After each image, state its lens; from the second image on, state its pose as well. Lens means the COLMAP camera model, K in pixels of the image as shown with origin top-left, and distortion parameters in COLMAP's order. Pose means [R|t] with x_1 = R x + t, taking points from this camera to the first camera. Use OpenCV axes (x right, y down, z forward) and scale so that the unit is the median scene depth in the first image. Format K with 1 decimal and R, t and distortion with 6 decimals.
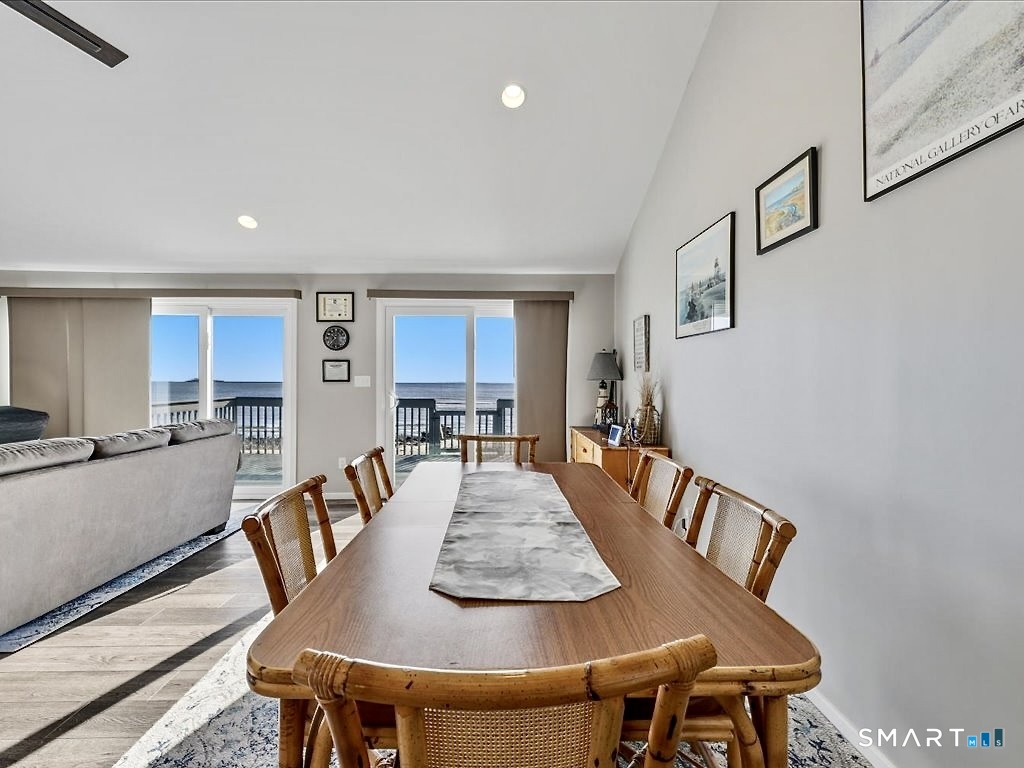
lens RADIAL K [[464.2, 0, 512.0], [0, 464.2, 384.0], [0, 0, 1]] dist [-0.000138, -0.000091]
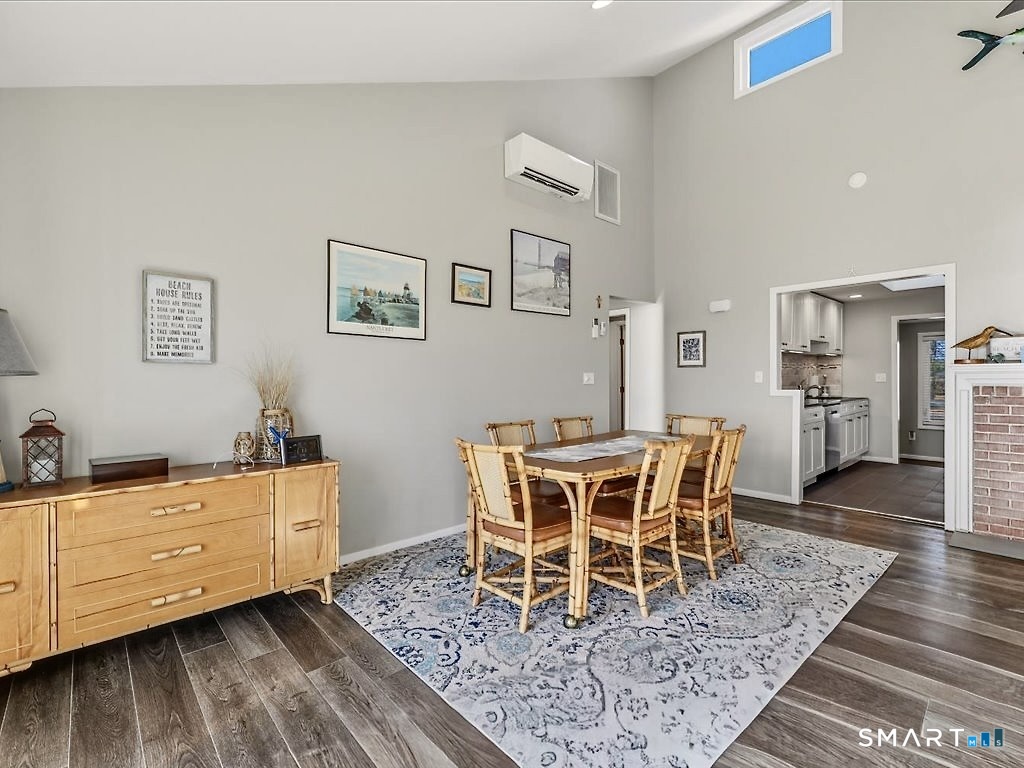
lens RADIAL K [[472.8, 0, 512.0], [0, 472.8, 384.0], [0, 0, 1]] dist [-0.000158, 0.000183]
pose [[-0.655072, -0.003507, 0.755558, -0.411607], [0.007890, 0.999903, 0.011482, 0.000858], [-0.755525, 0.013483, -0.654981, 0.888395]]
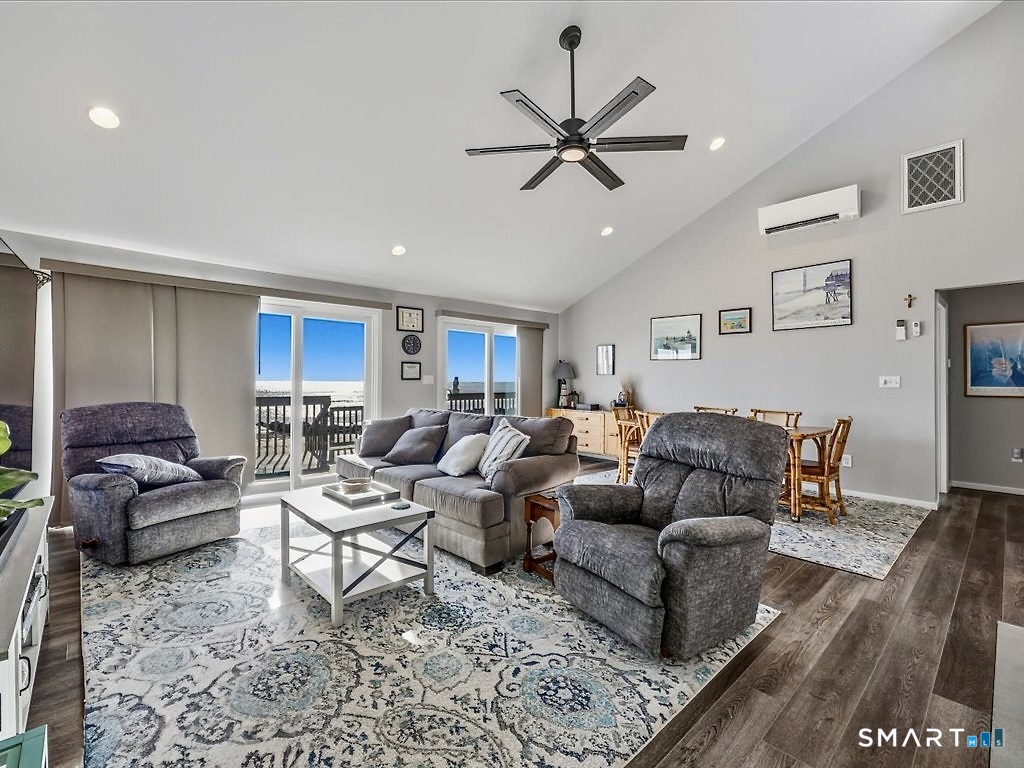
lens RADIAL K [[472.8, 0, 512.0], [0, 472.8, 384.0], [0, 0, 1]] dist [-0.000158, 0.000183]
pose [[0.739996, -0.004469, 0.672596, -1.033655], [0.001632, 0.999987, 0.004849, 0.000642], [-0.672609, -0.002491, 0.739994, -0.116892]]
